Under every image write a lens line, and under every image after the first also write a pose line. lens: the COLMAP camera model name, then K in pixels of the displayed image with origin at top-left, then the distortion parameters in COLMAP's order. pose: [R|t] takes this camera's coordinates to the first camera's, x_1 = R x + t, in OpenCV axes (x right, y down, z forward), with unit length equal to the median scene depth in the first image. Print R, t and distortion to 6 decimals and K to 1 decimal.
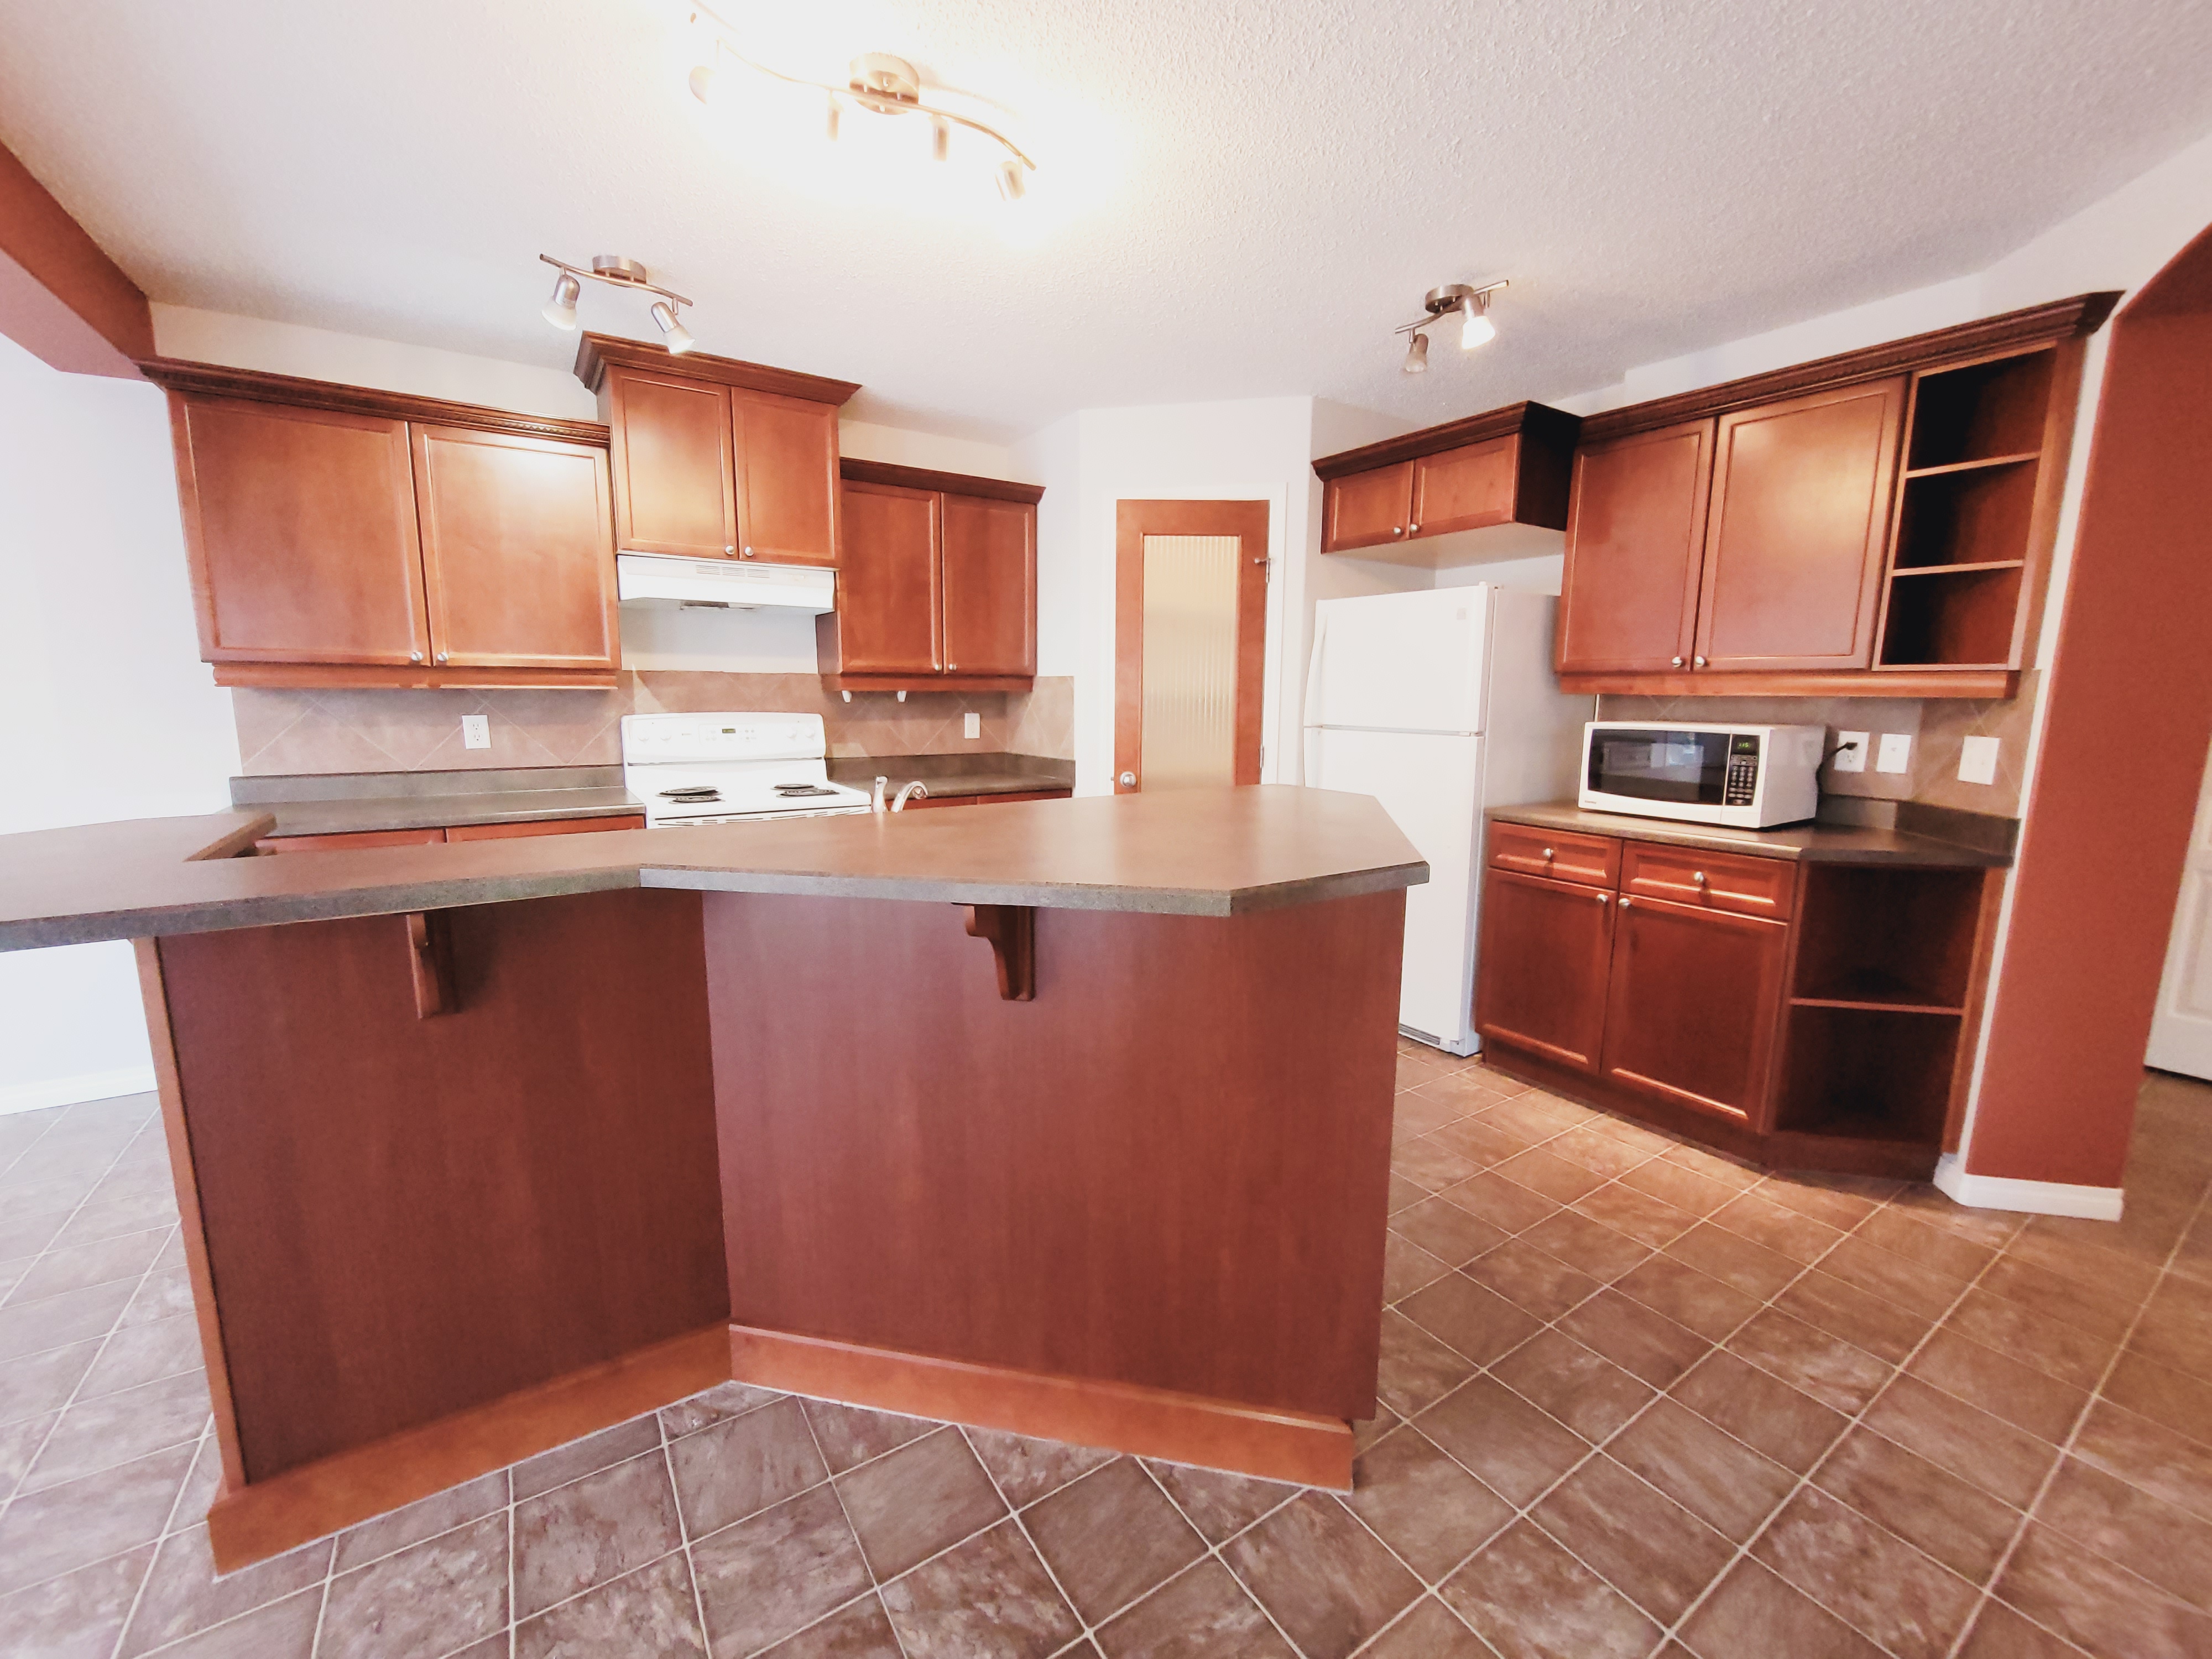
lens RADIAL K [[903.5, 0, 1109.2], [0, 903.5, 835.8], [0, 0, 1]] dist [-0.003495, 0.000889]
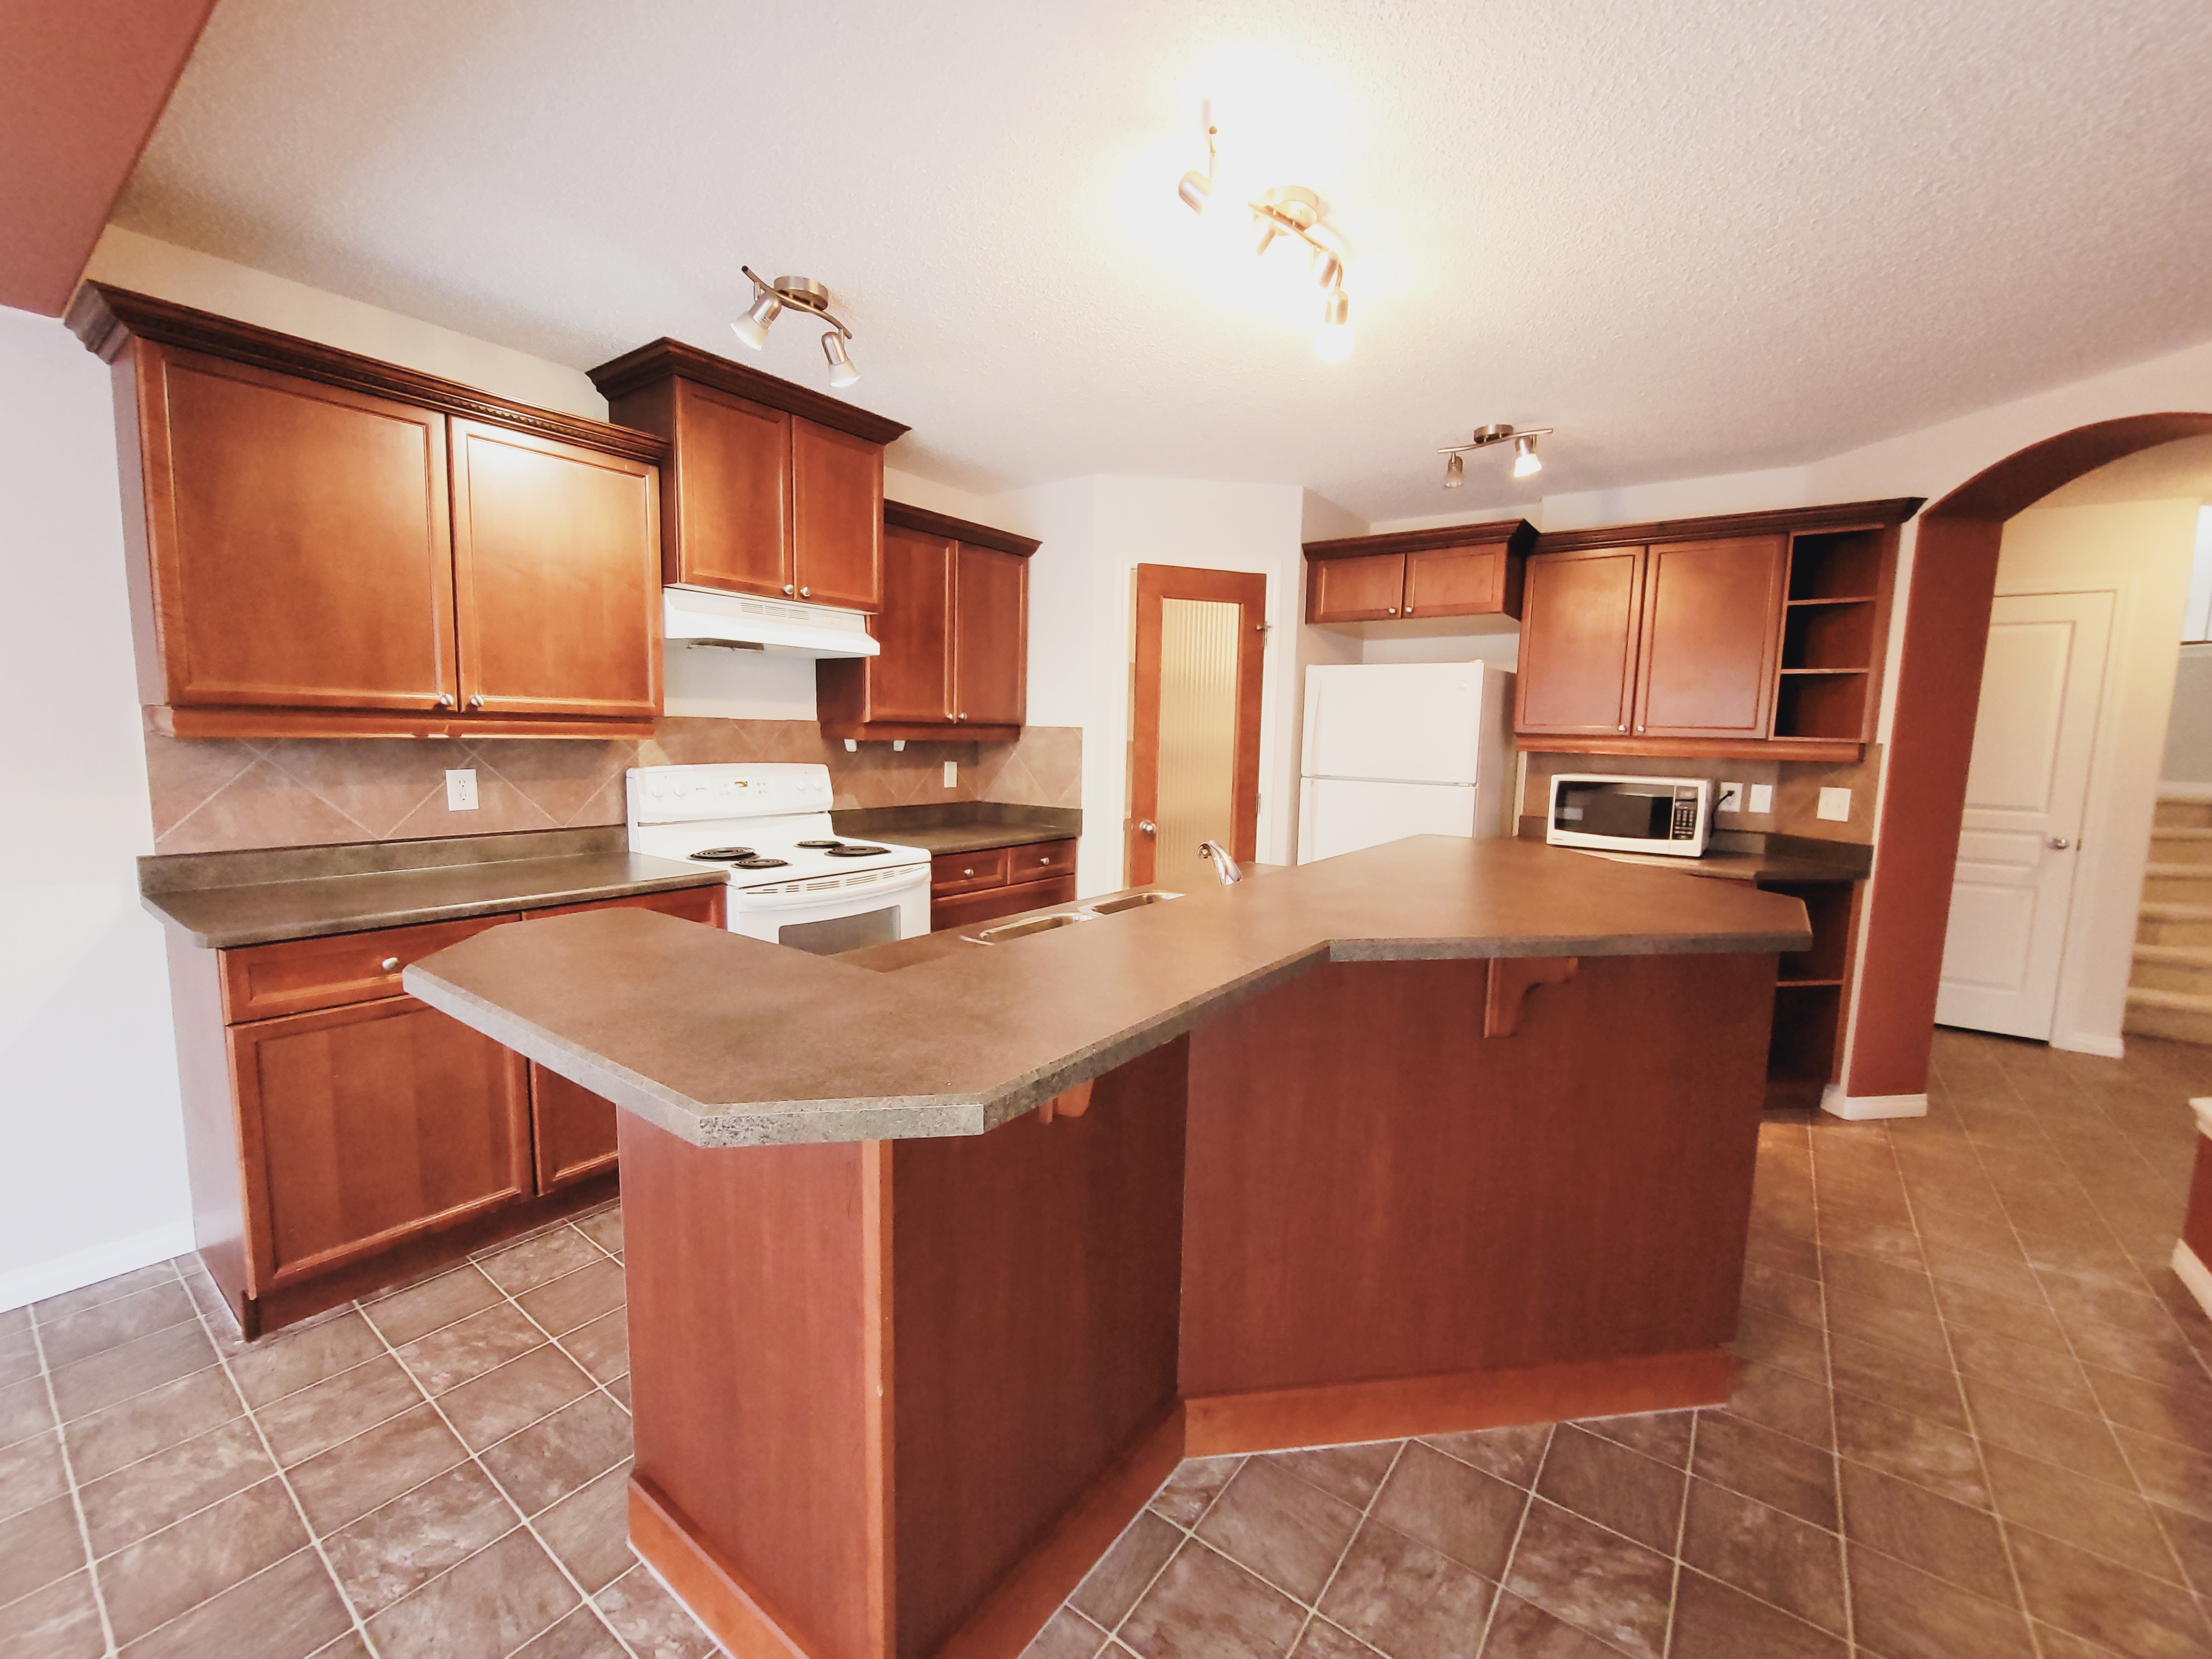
lens RADIAL K [[903.5, 0, 1109.2], [0, 903.5, 835.8], [0, 0, 1]] dist [-0.003495, 0.000889]
pose [[0.938522, -0.027102, 0.344153, -0.477171], [0.039815, 0.998759, -0.029925, -0.028971], [-0.342915, 0.041788, 0.938437, 0.043016]]
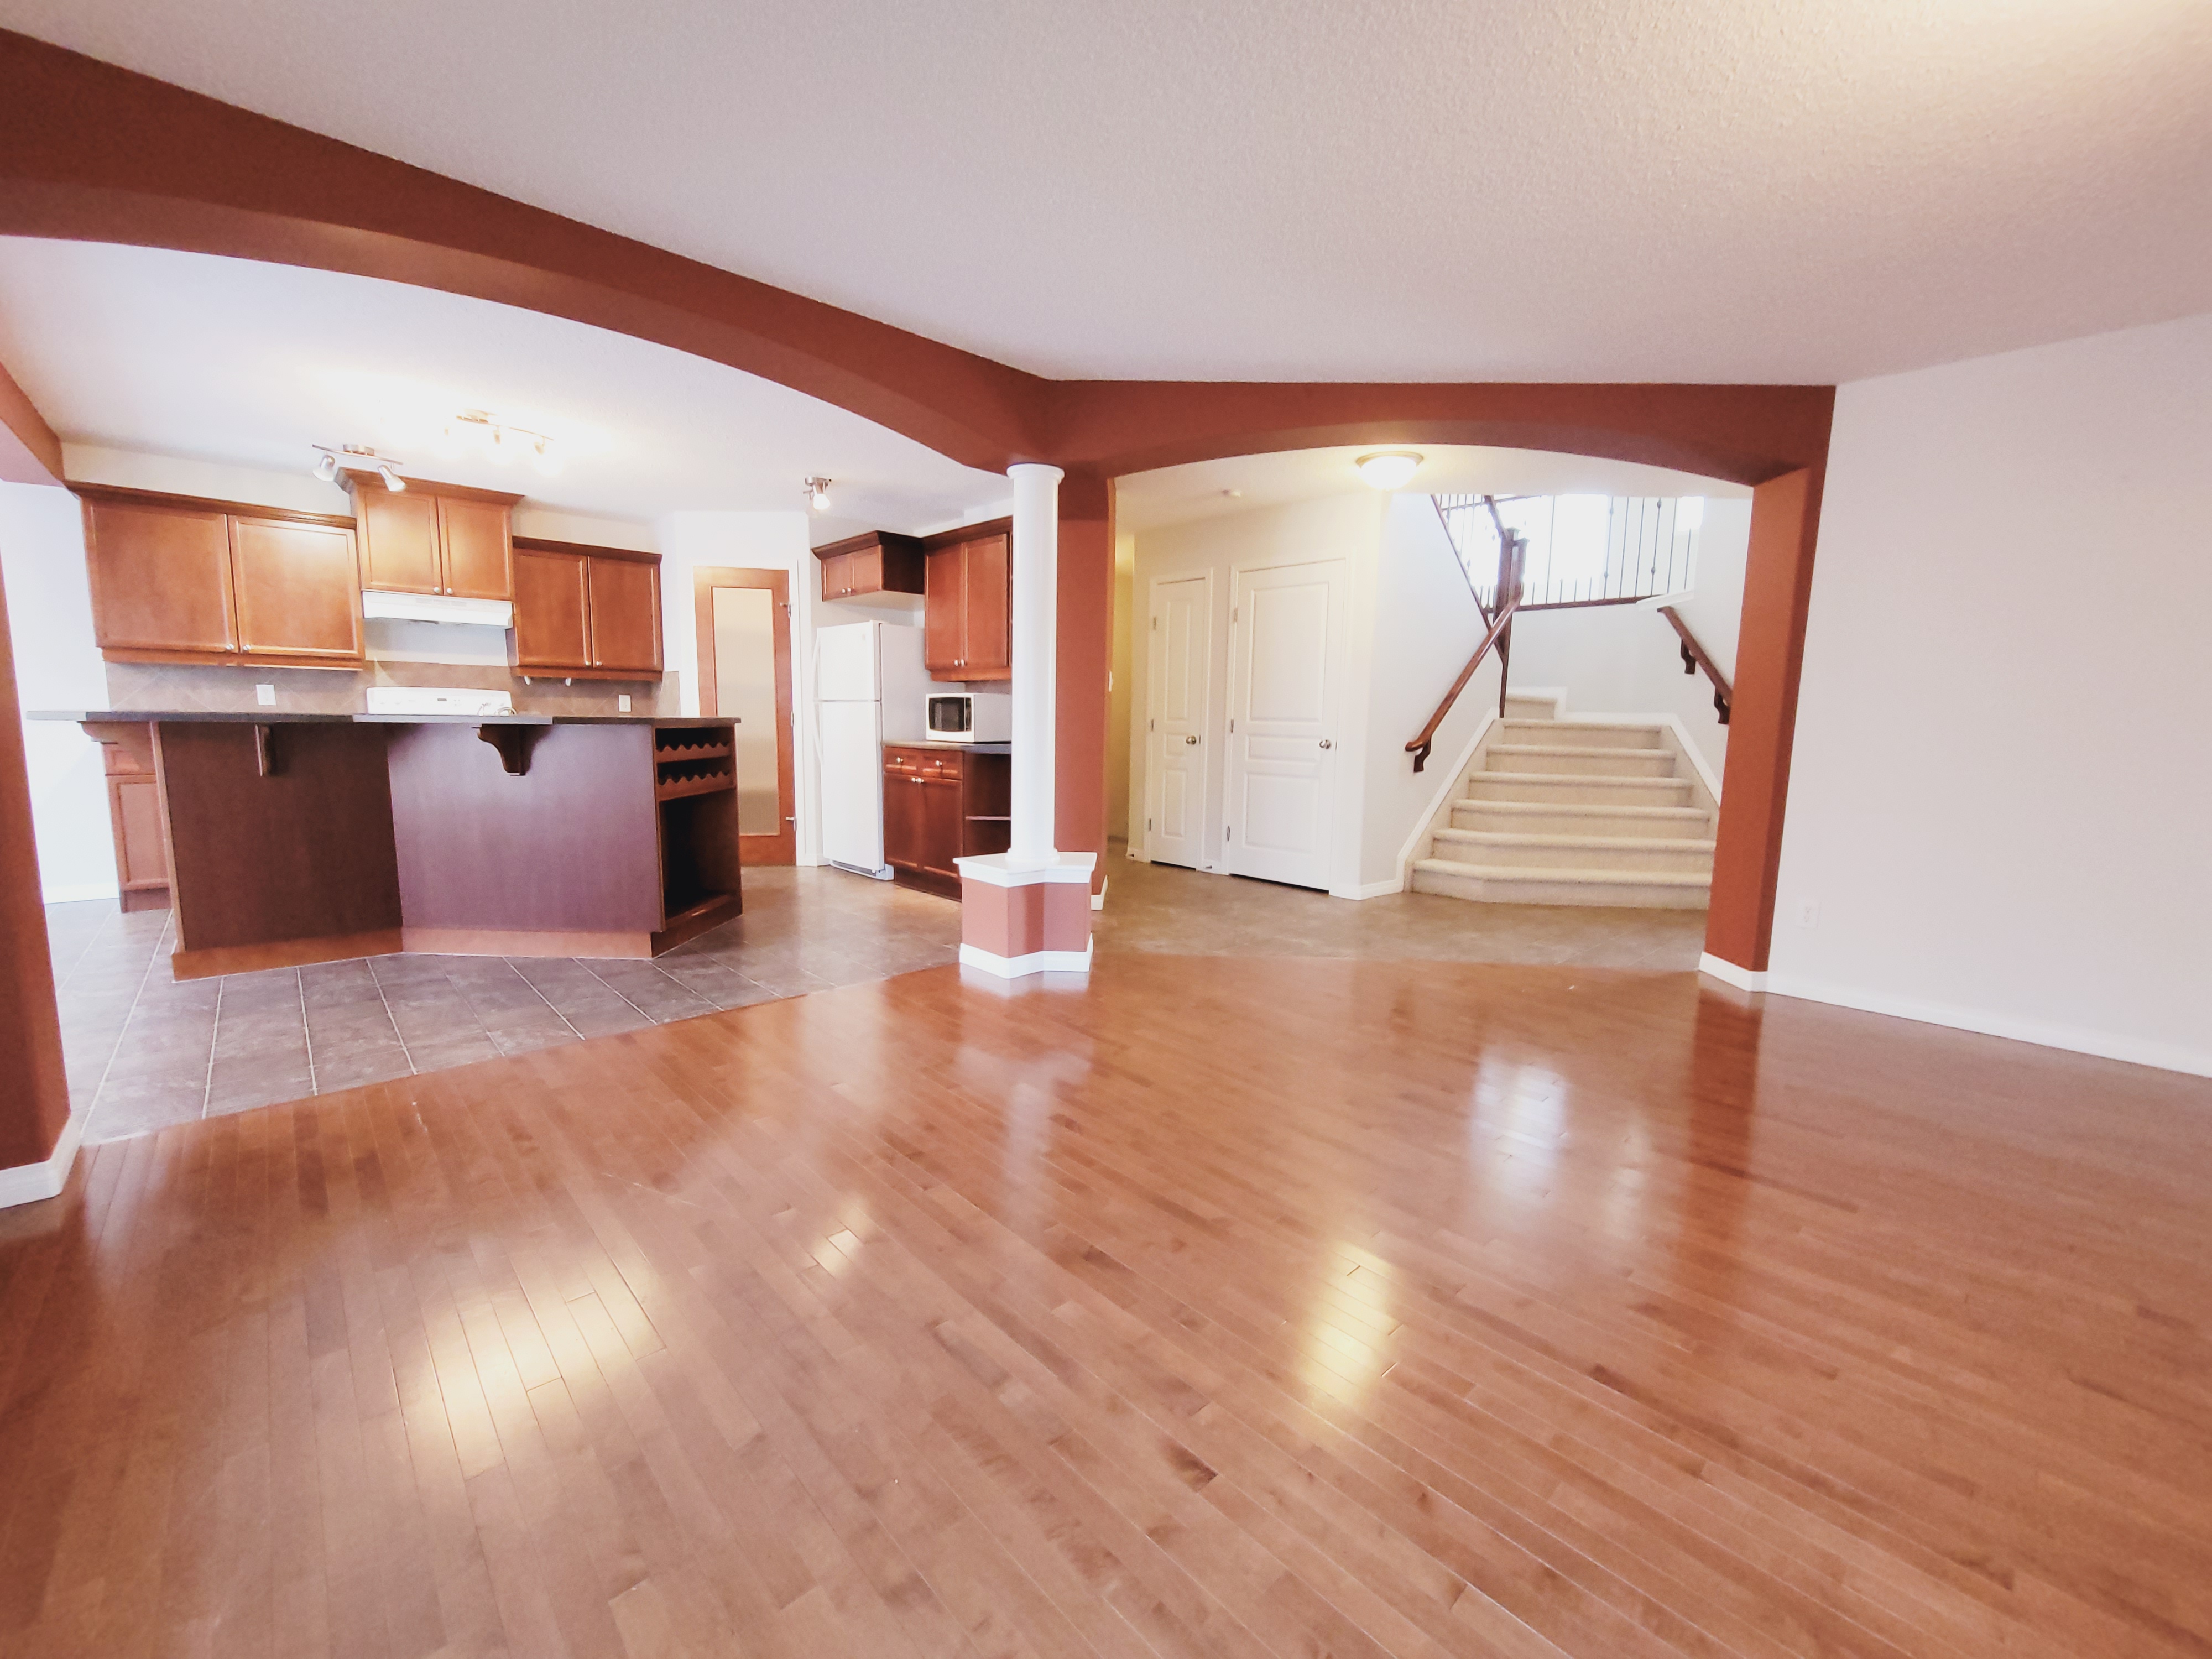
lens RADIAL K [[899.8, 0, 1101.5], [0, 899.8, 833.7], [0, 0, 1]] dist [-0.001248, 0.000006]
pose [[0.986318, -0.013122, 0.164333, 0.577124], [0.017639, 0.999505, -0.026058, 0.226738], [-0.163909, 0.028600, 0.986061, -0.937665]]
